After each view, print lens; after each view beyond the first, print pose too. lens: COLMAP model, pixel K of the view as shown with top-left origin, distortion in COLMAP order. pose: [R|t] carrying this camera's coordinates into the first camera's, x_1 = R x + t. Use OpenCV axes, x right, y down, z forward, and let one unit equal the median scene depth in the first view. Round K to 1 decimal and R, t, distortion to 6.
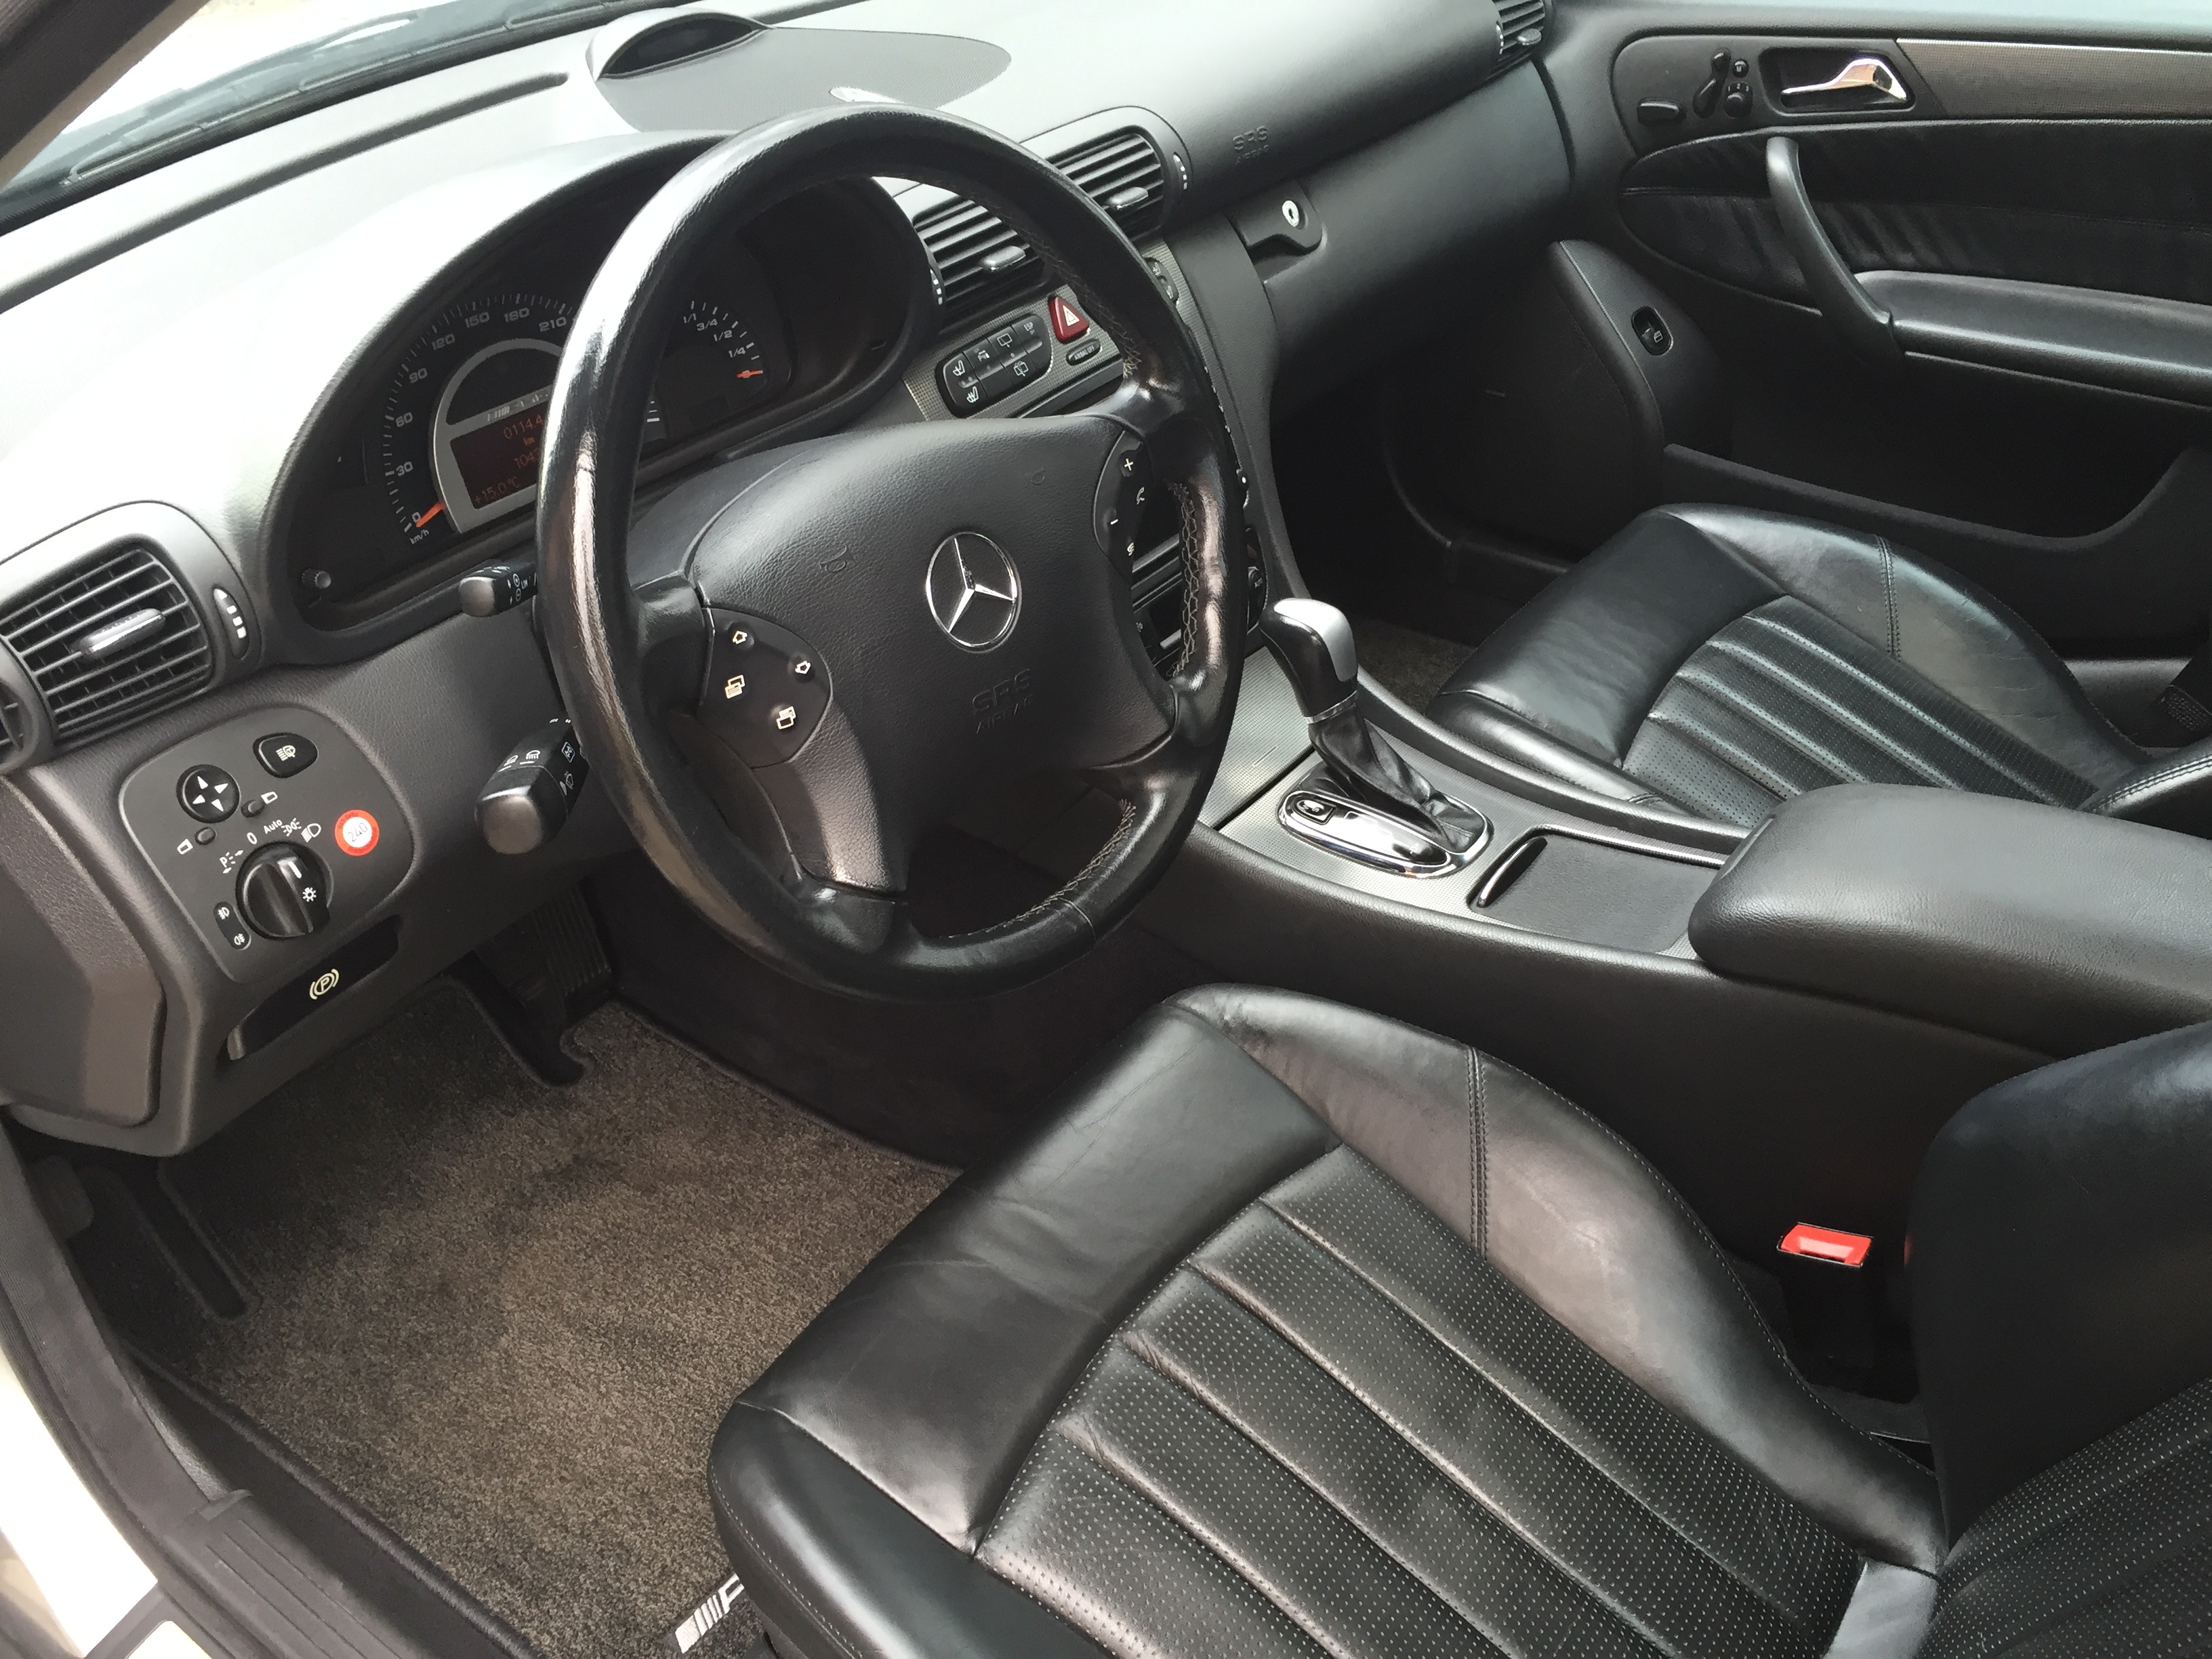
lens RADIAL K [[1931.4, 0, 1105.4], [0, 1931.4, 792.1], [0, 0, 1]] dist [0.038775, -0.004071]
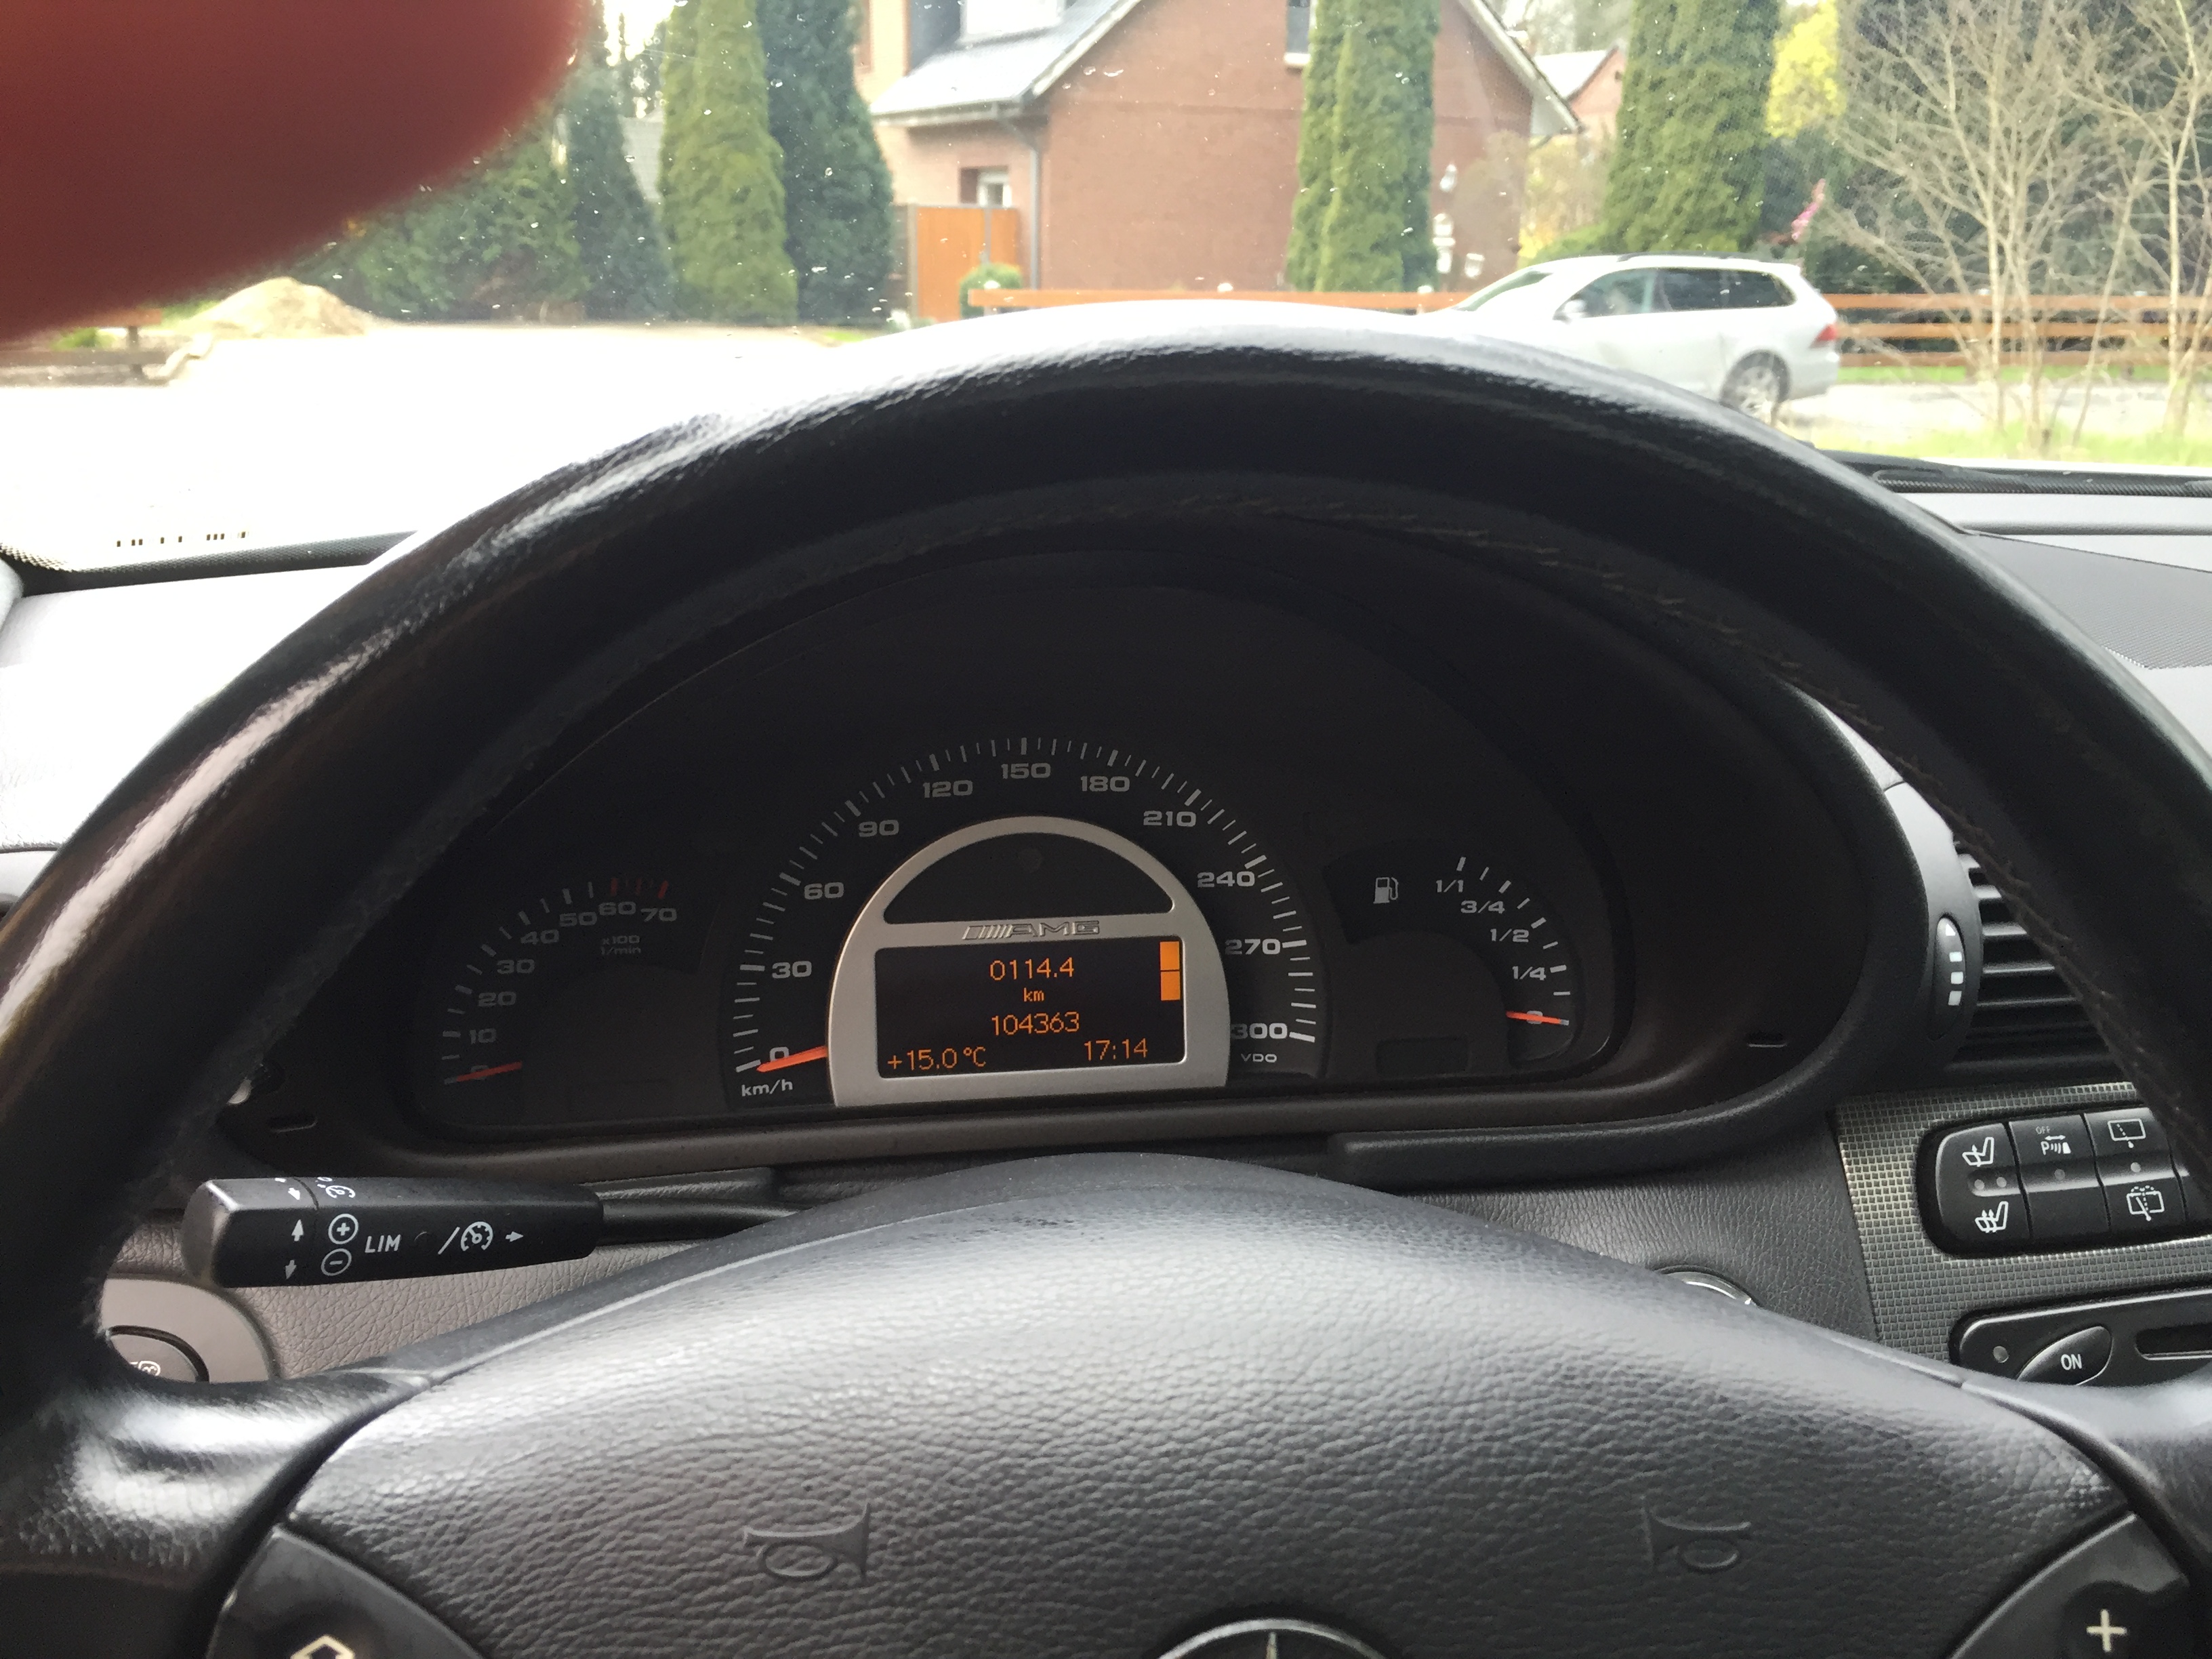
lens RADIAL K [[1903.7, 0, 1106.0], [0, 1903.7, 829.5], [0, 0, 1]] dist [0.079275, -0.109333]
pose [[0.725472, 0.239047, -0.645404, 0.053238], [-0.415401, 0.899762, -0.133679, -0.153727], [0.548755, 0.365083, 0.752053, 0.565849]]
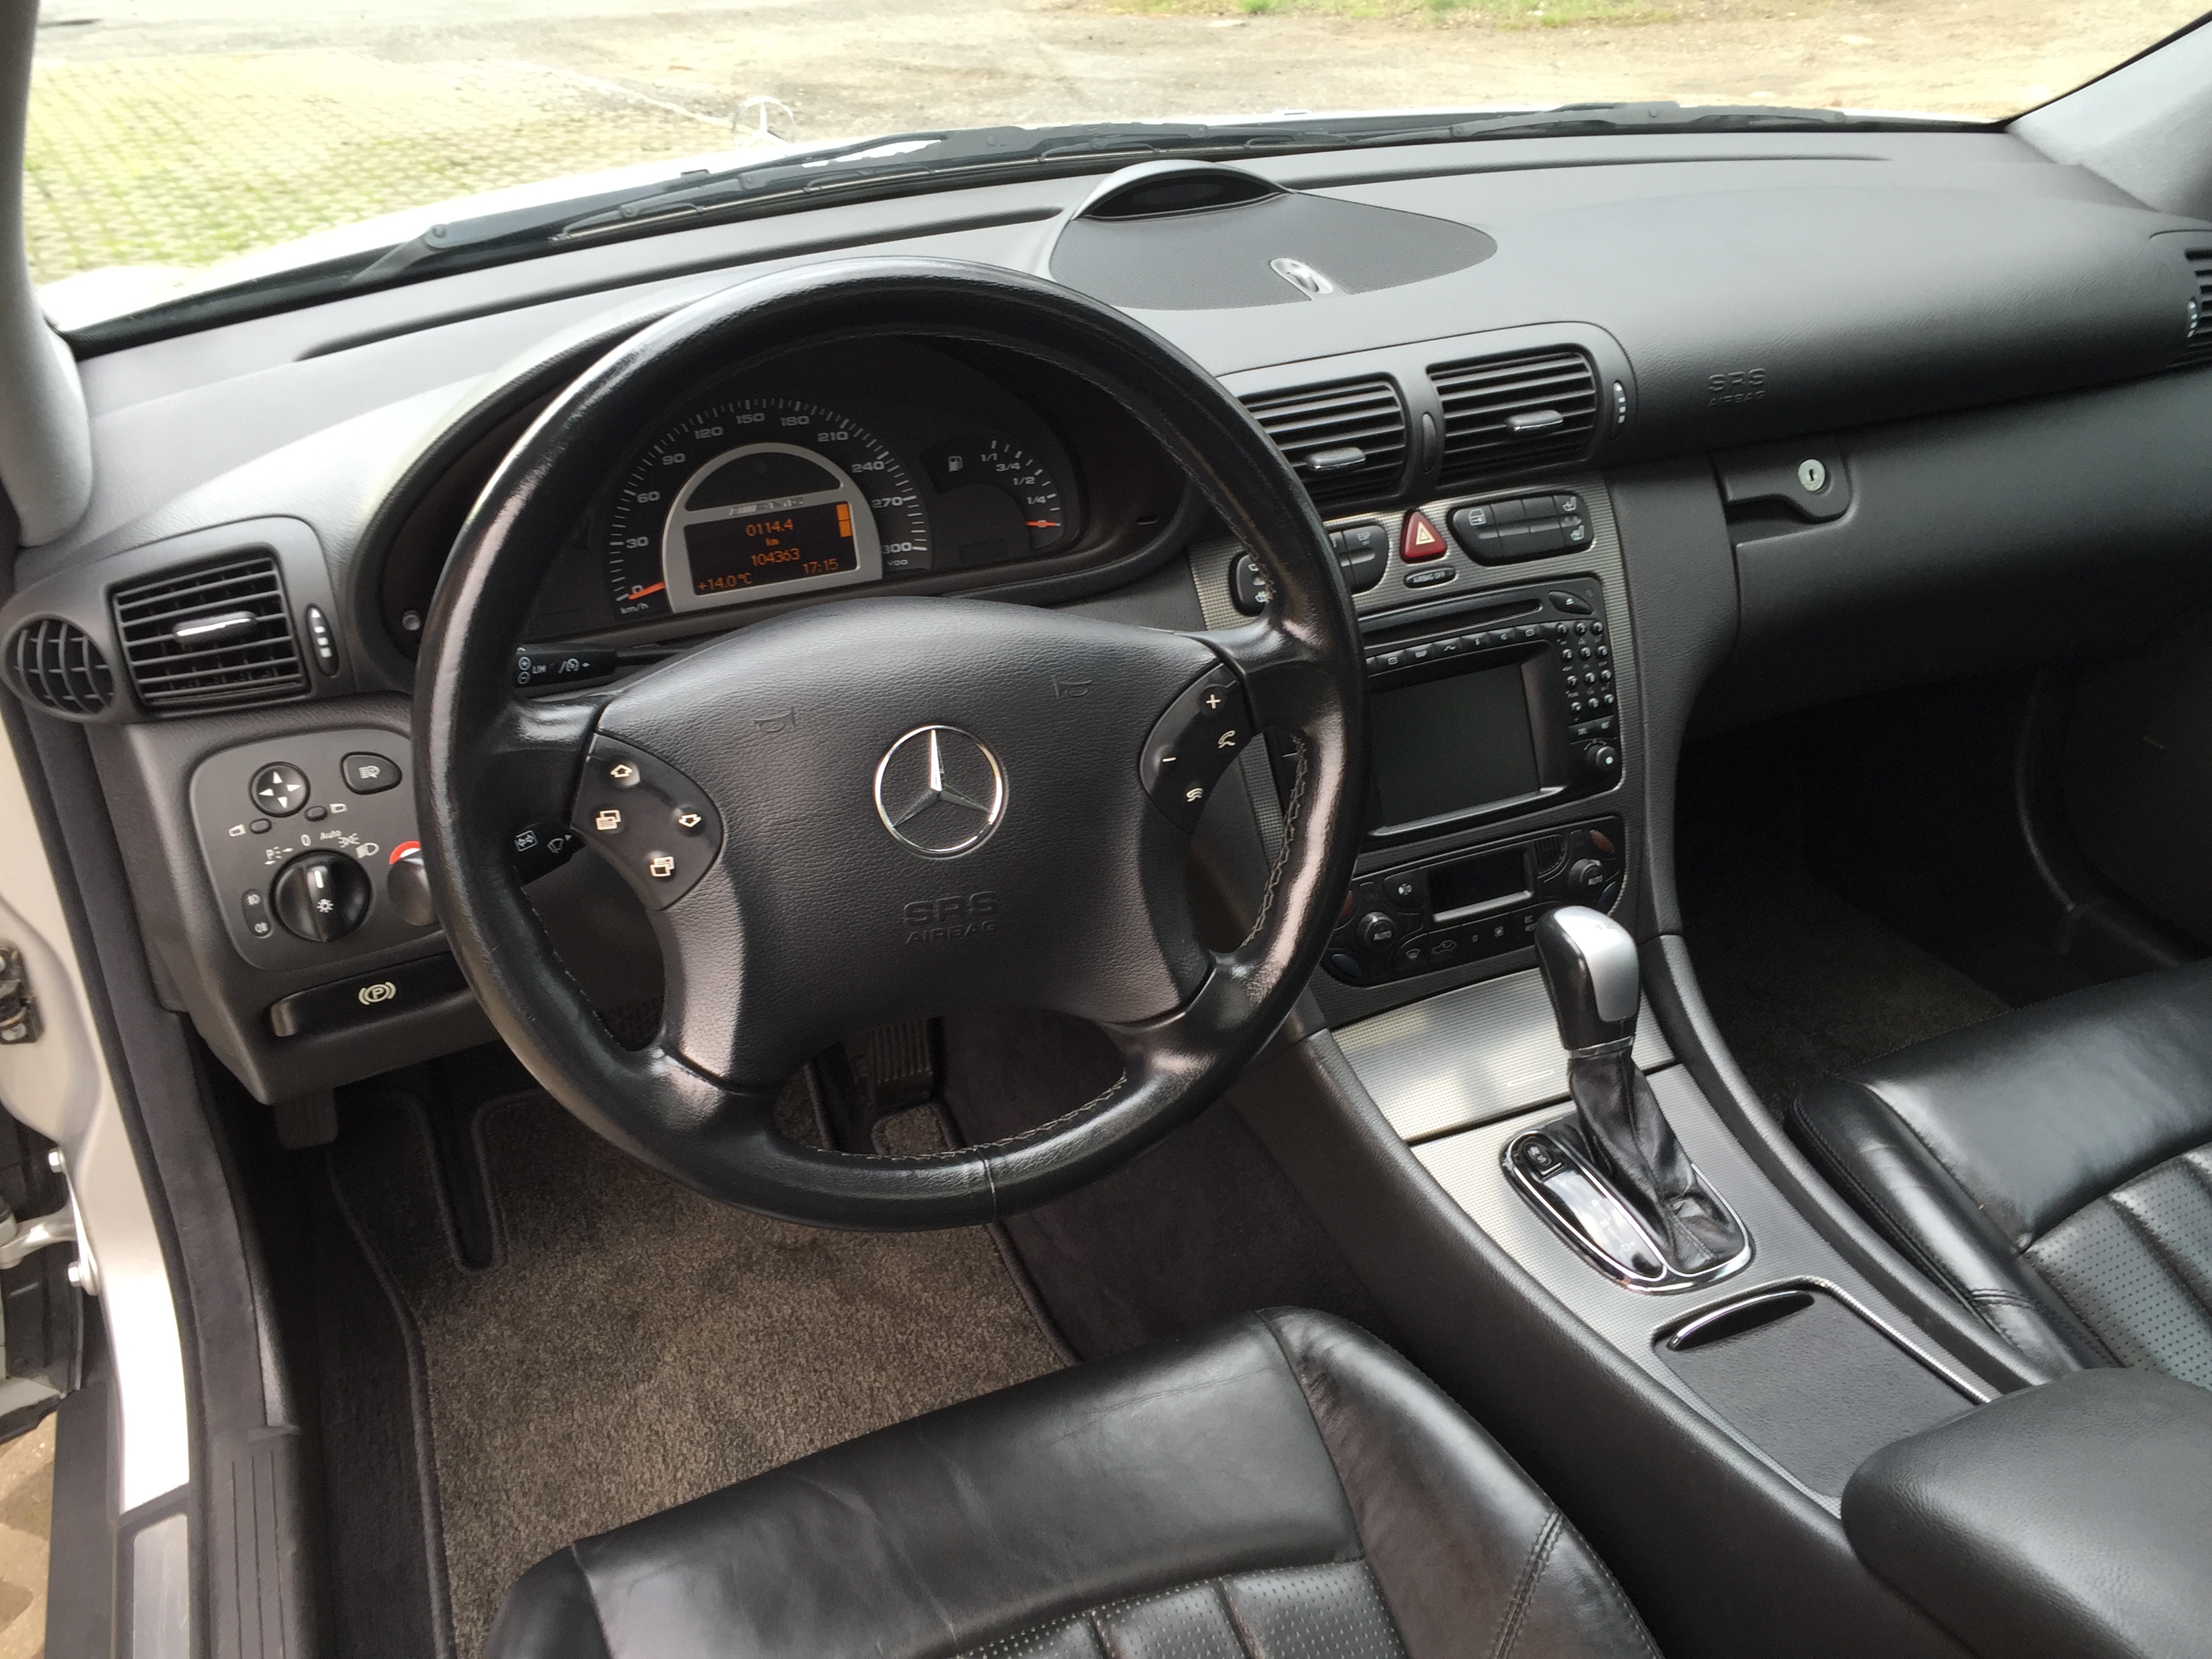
lens RADIAL K [[1931.4, 0, 1105.4], [0, 1931.4, 792.1], [0, 0, 1]] dist [0.038775, -0.004071]
pose [[0.863319, 0.258125, -0.433649, 0.312749], [-0.289496, 0.957157, -0.006597, -0.096022], [0.413367, 0.131235, 0.901058, 0.172275]]
